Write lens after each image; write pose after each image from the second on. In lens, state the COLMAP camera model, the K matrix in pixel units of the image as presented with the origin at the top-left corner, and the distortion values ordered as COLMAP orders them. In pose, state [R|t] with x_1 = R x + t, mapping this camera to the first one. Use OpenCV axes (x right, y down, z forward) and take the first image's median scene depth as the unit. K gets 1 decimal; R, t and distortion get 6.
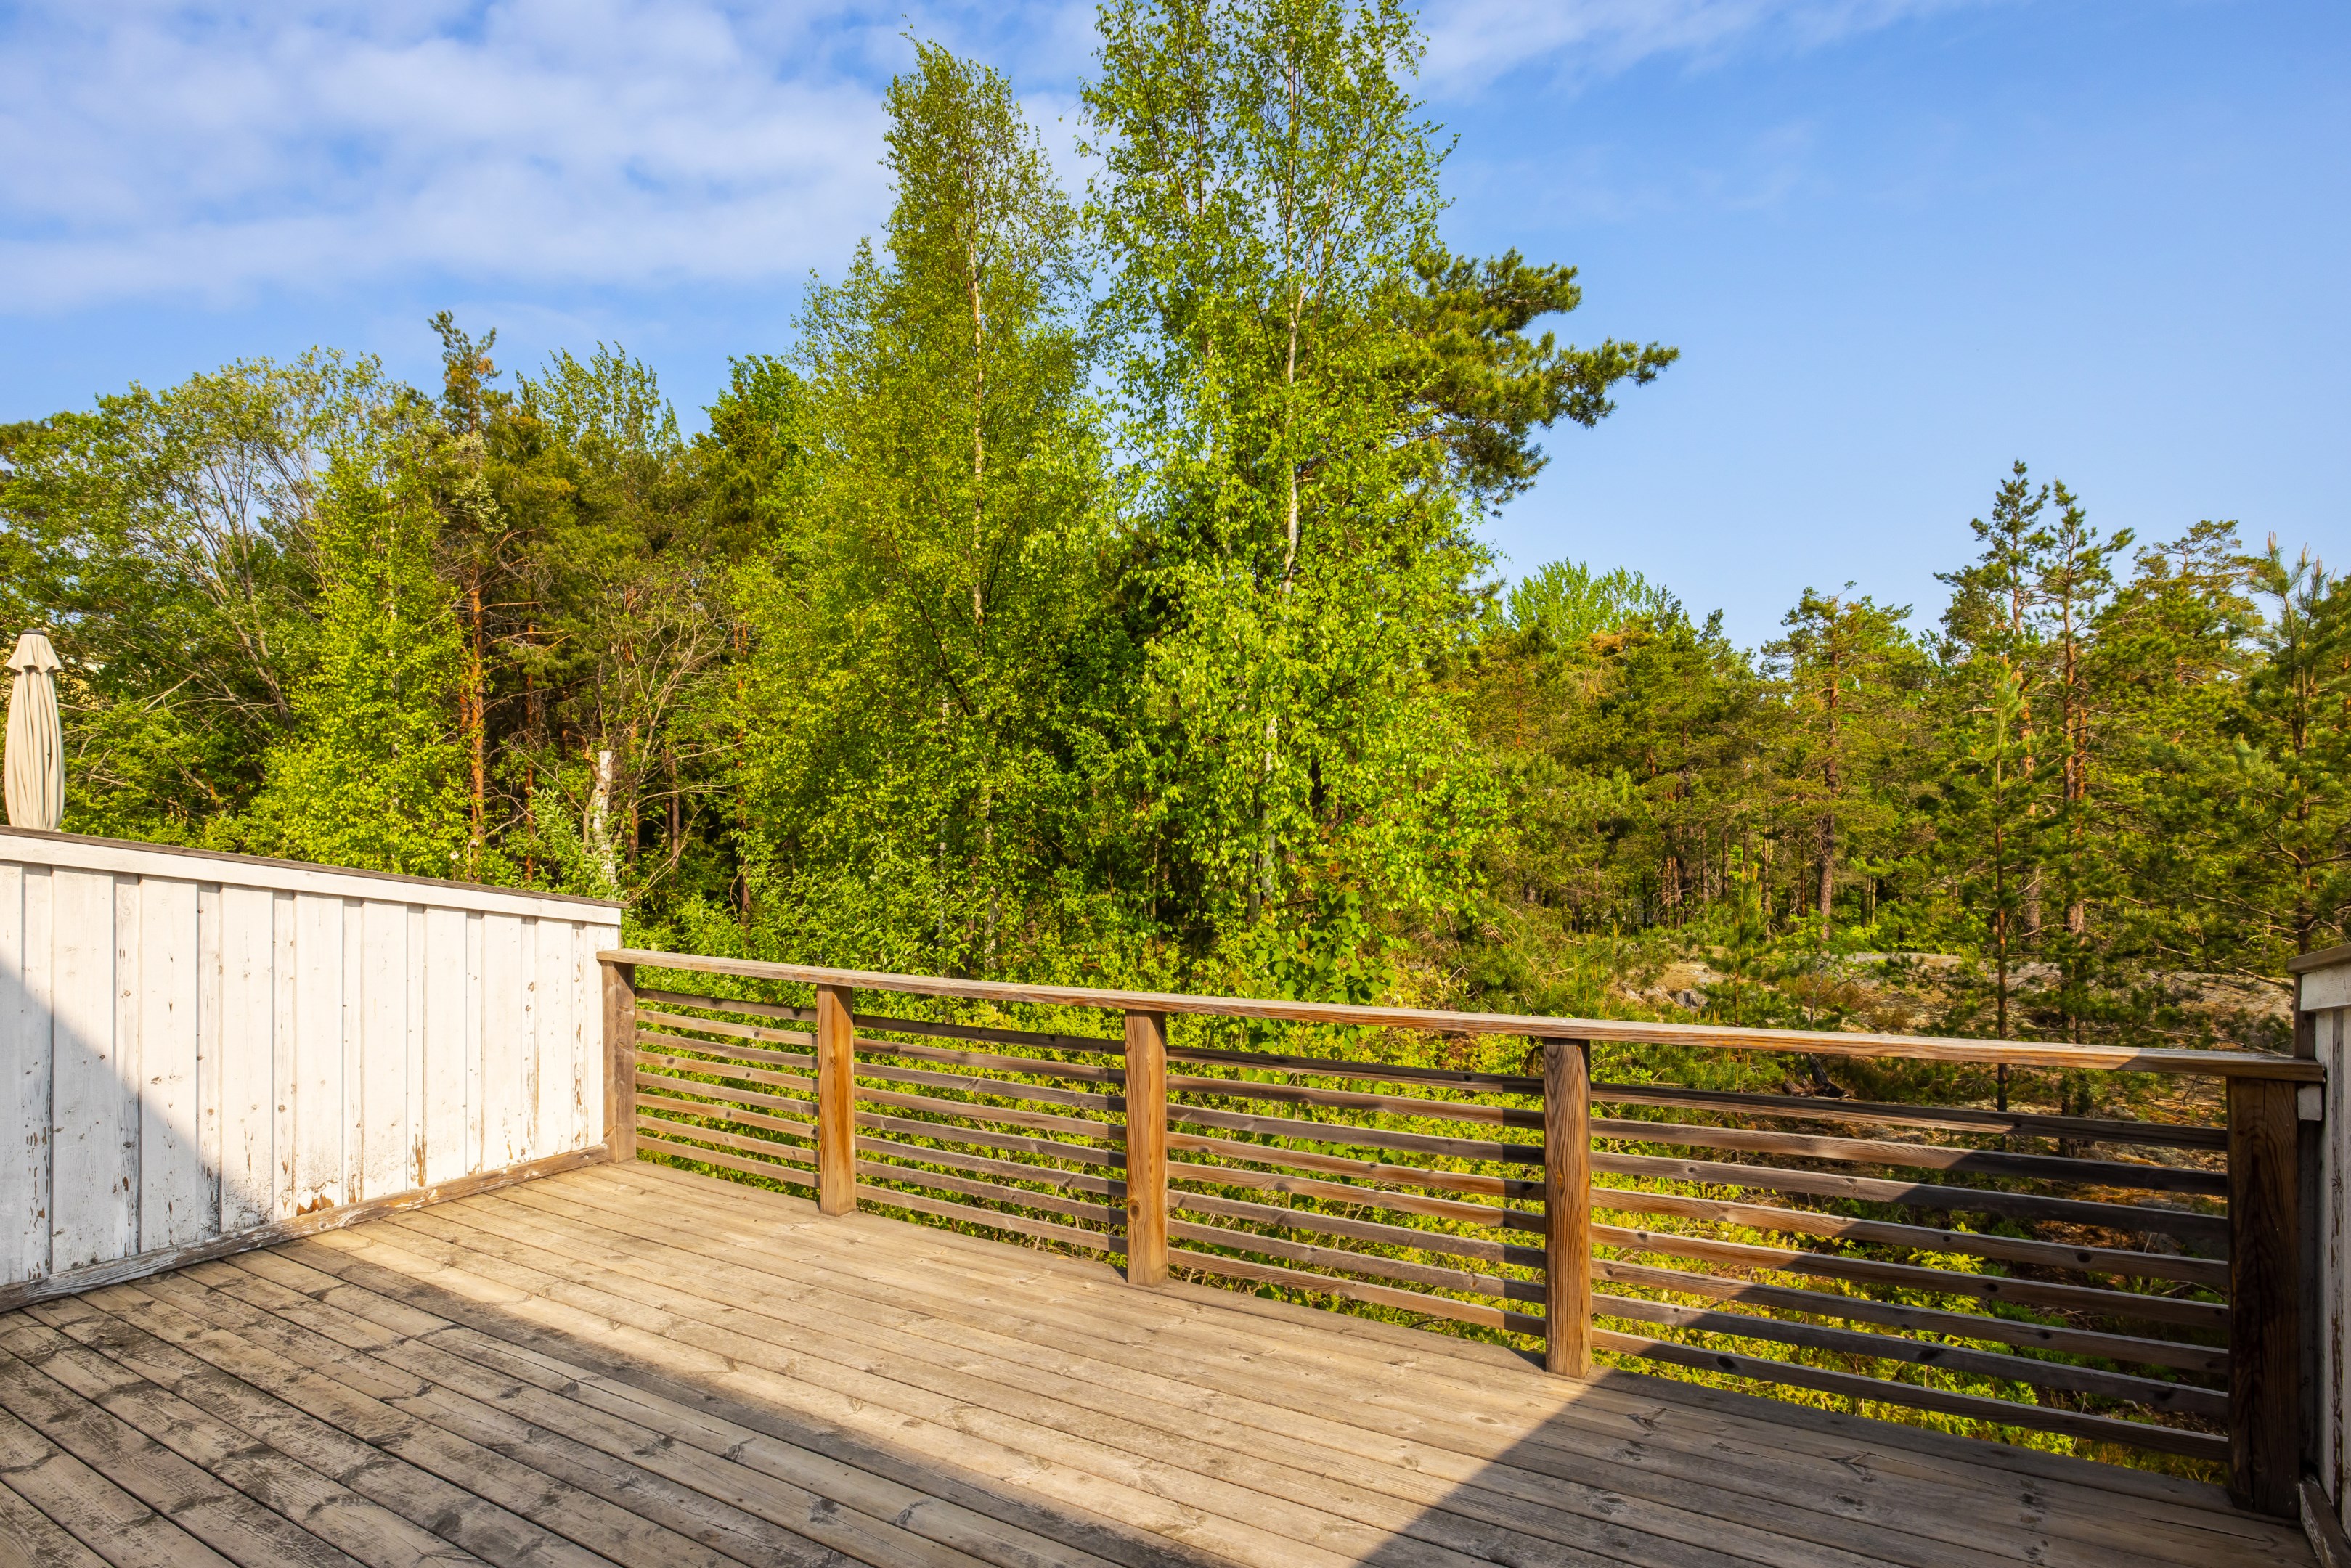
lens RADIAL K [[1257.1, 0, 1171.5], [0, 1257.1, 812.9], [0, 0, 1]] dist [-0.002898, -0.000724]
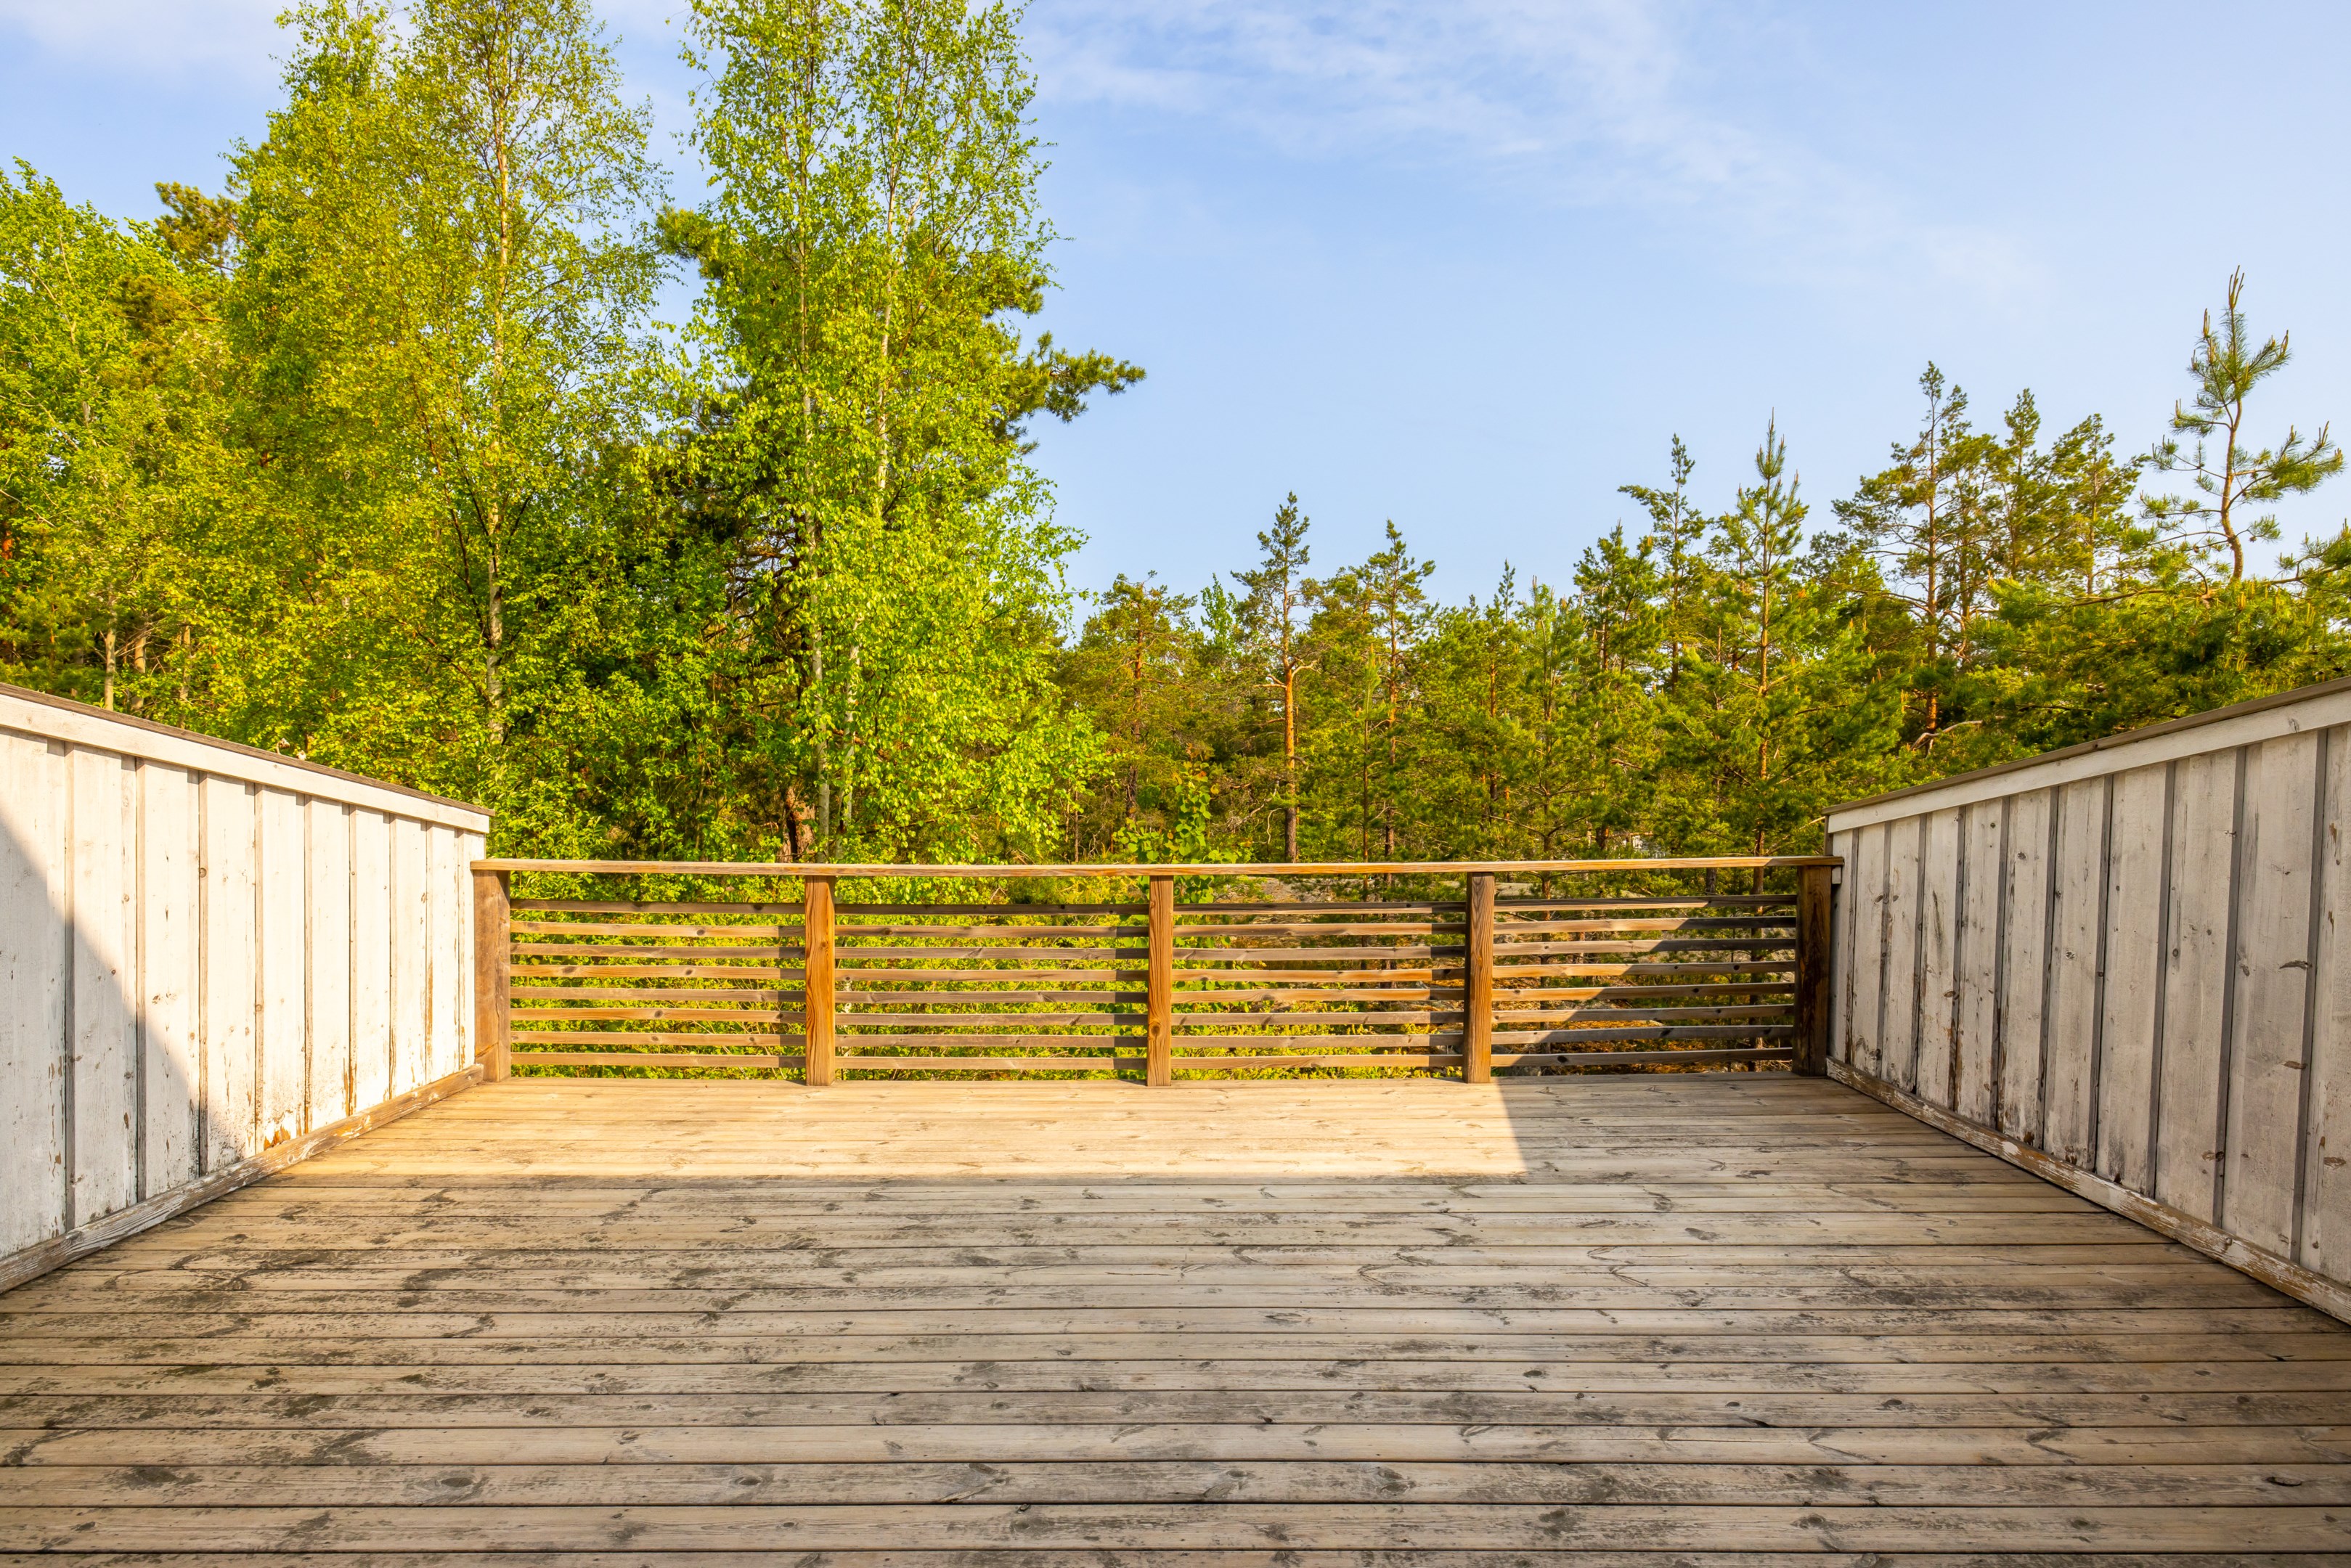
lens RADIAL K [[1248.0, 0, 1172.8], [0, 1248.0, 787.8], [0, 0, 1]] dist [-0.001542, -0.000830]
pose [[0.843064, 0.006993, 0.537768, -0.662863], [-0.016201, 0.999792, 0.012398, 0.045250], [-0.537570, -0.019165, 0.843001, -0.090022]]
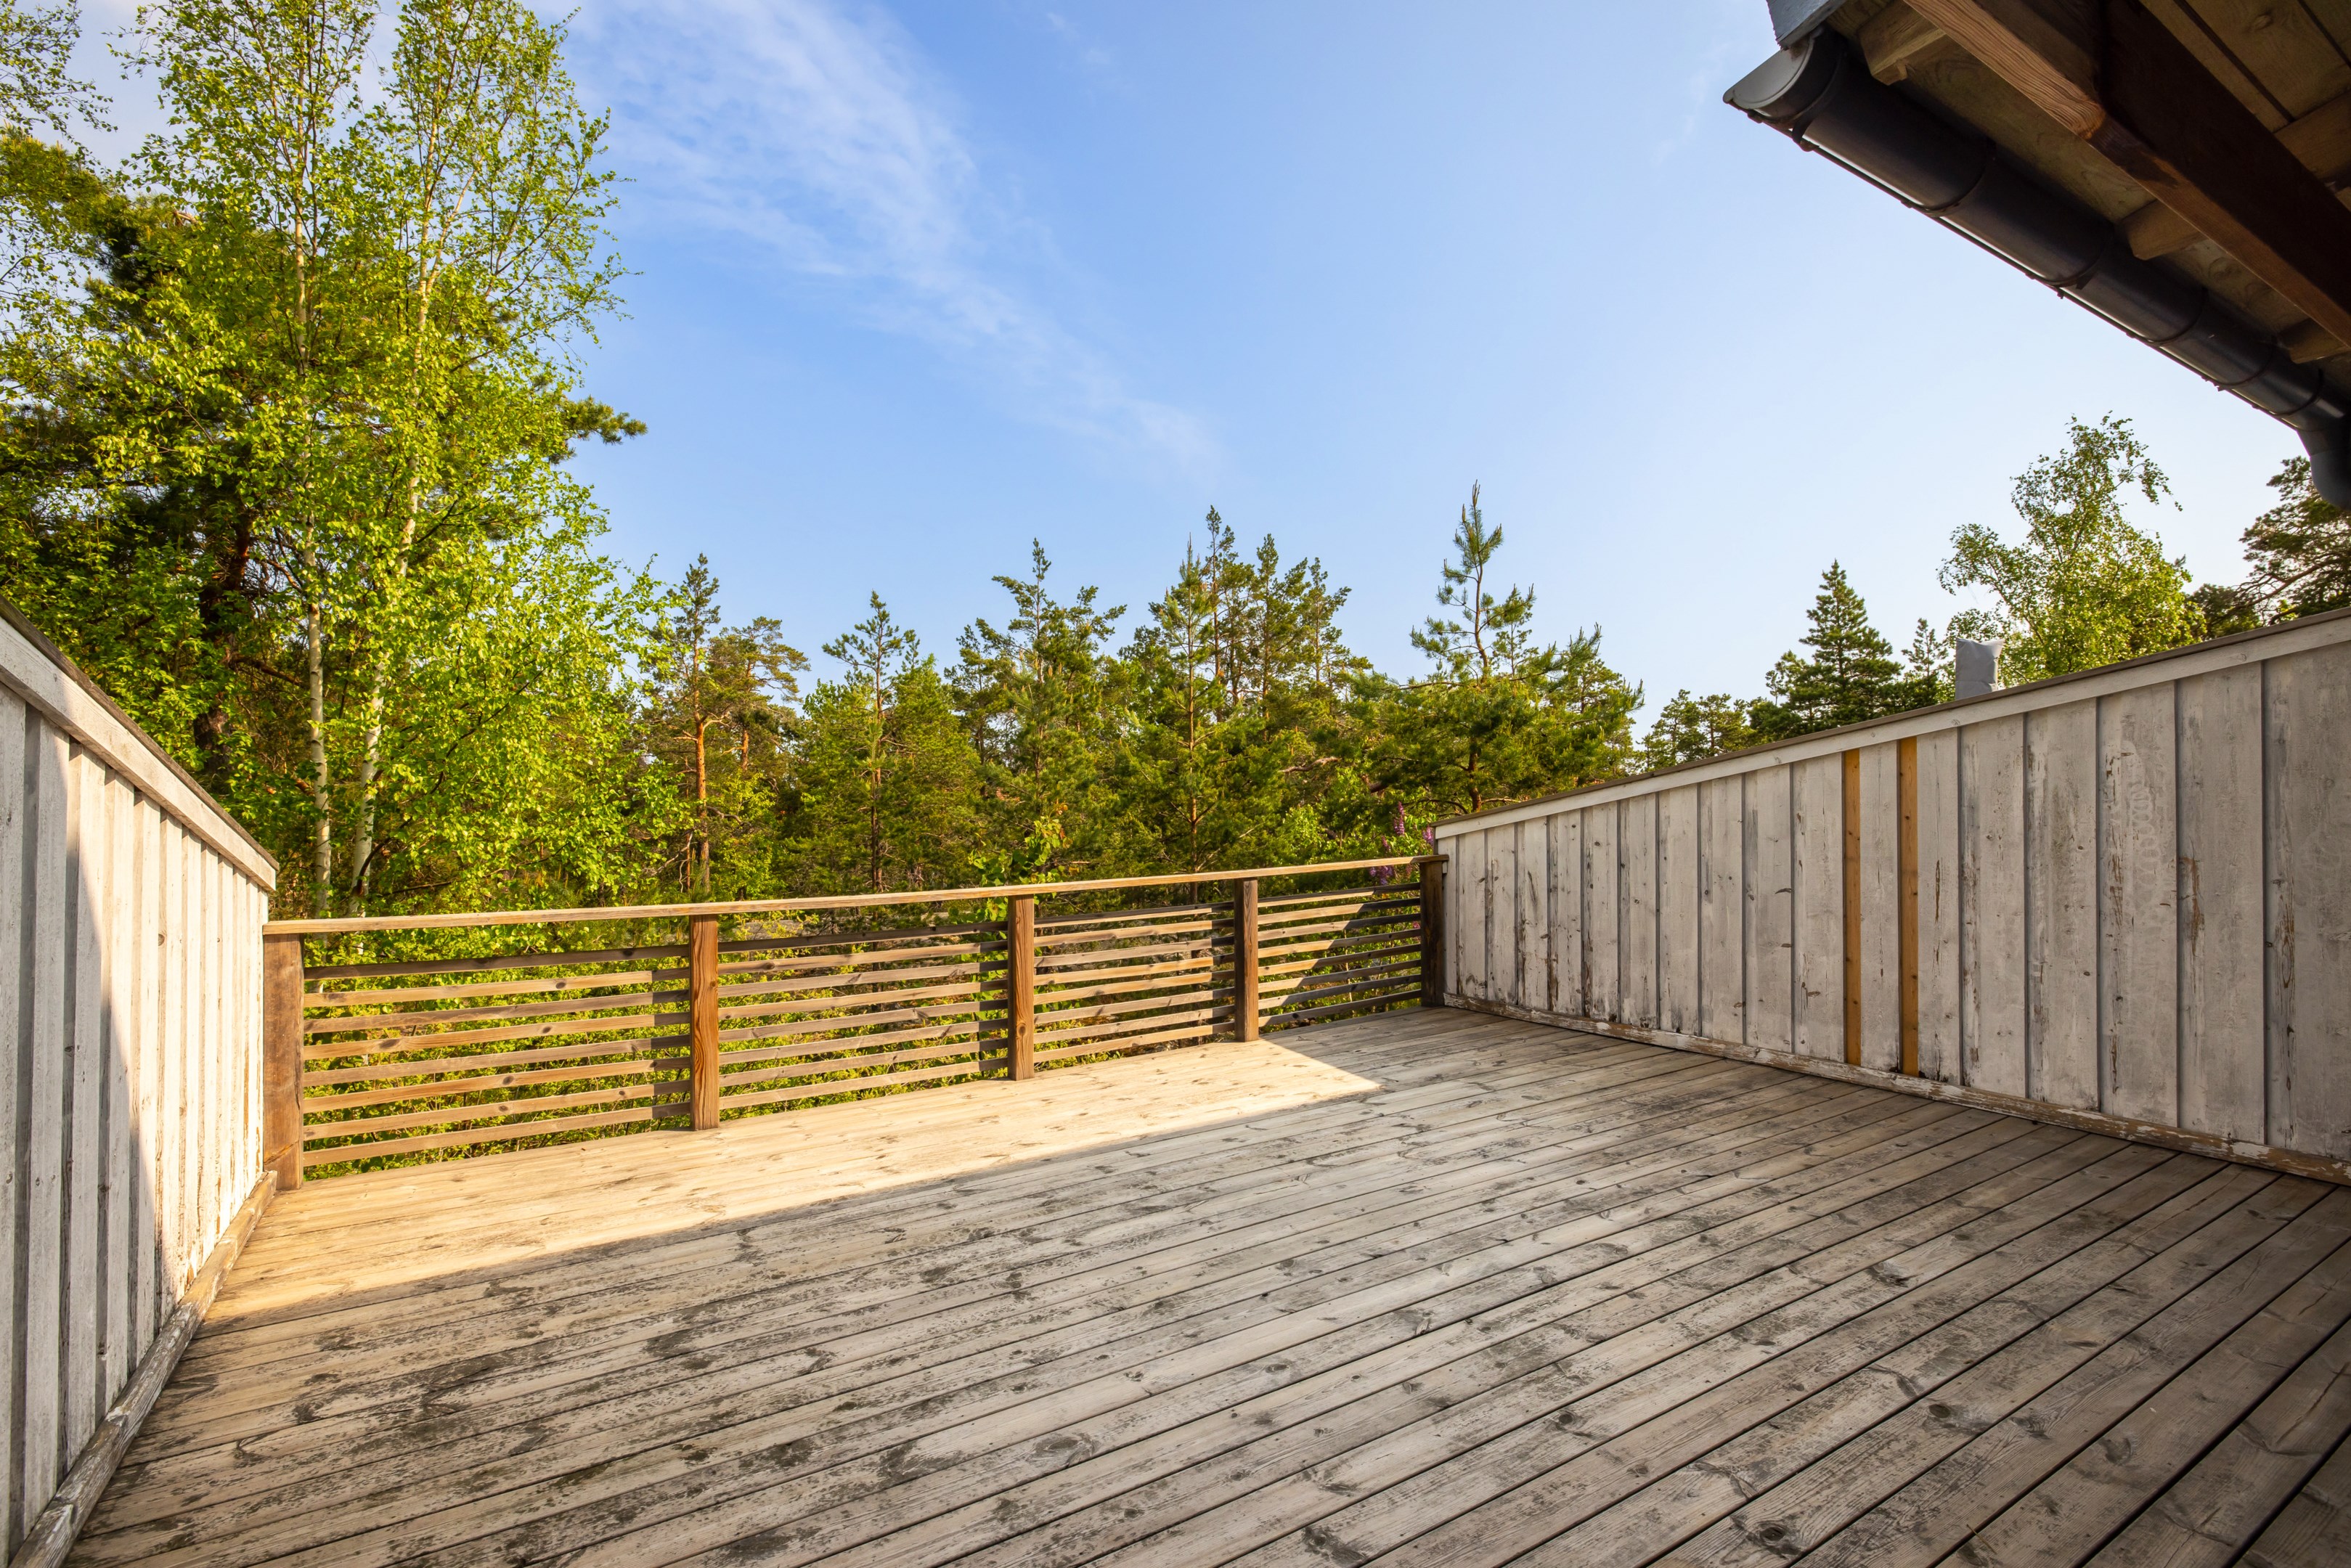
lens RADIAL K [[1122.7, 0, 1175.5], [0, 1122.7, 784.0], [0, 0, 1]] dist [-0.010954, 0.000986]
pose [[0.429290, 0.026709, 0.902771, -1.079572], [0.010611, 0.999344, -0.034612, 0.067291], [-0.903104, 0.024438, 0.428726, 0.239392]]
